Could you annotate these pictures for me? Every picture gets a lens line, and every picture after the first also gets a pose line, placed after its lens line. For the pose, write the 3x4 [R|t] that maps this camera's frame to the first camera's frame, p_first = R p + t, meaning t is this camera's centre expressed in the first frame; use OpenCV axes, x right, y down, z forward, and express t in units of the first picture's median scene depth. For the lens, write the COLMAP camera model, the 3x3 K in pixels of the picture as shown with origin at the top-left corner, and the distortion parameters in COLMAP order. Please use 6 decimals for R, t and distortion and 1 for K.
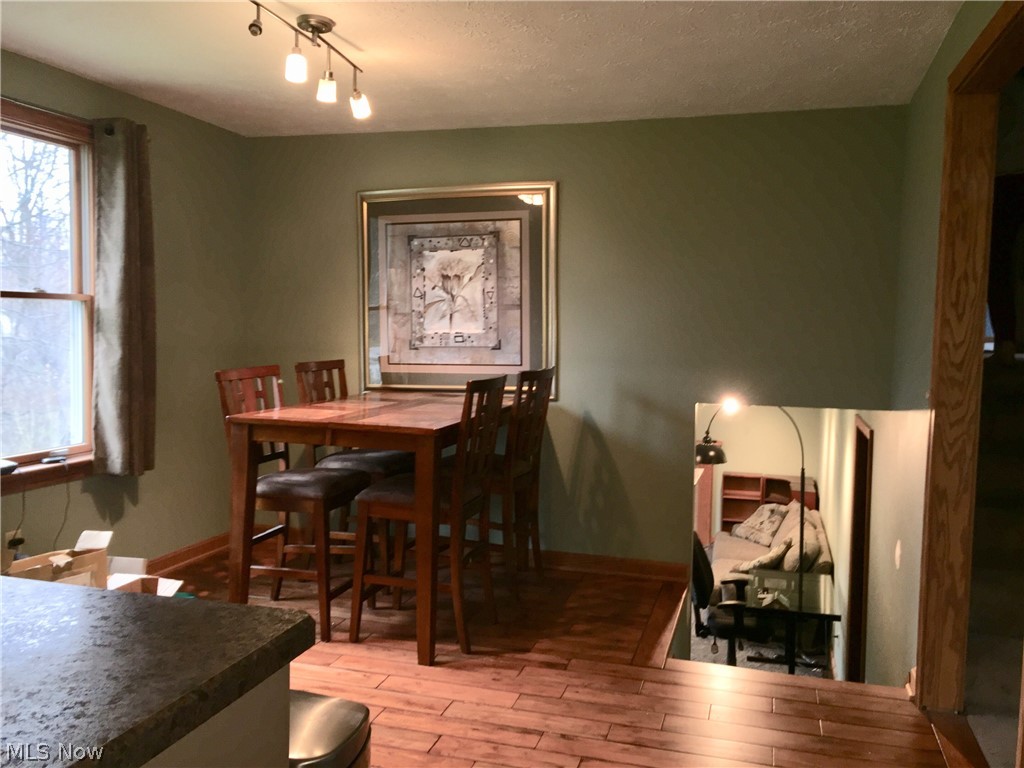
lens RADIAL K [[878.7, 0, 519.7], [0, 878.7, 380.2], [0, 0, 1]] dist [0.081119, -0.119665]
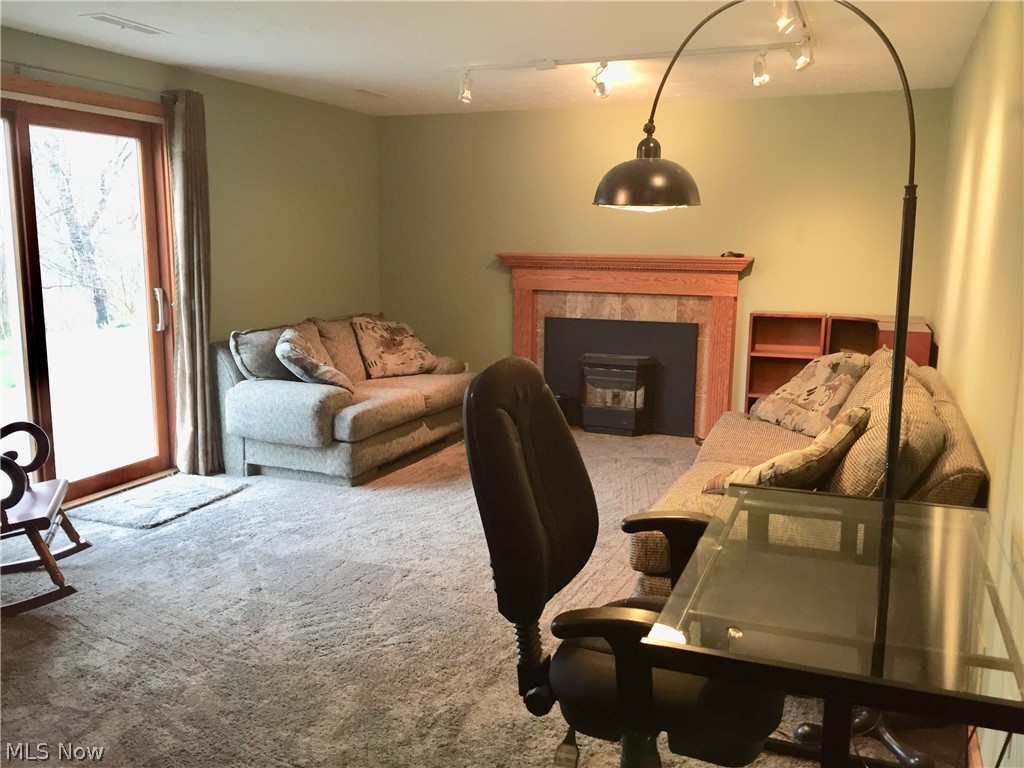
lens RADIAL K [[878.7, 0, 519.7], [0, 878.7, 380.2], [0, 0, 1]] dist [0.081119, -0.119665]
pose [[0.995040, 0.011599, -0.098797, 0.200117], [-0.001773, 0.995089, 0.098972, 0.131707], [0.099460, -0.098306, 0.990174, 0.624050]]
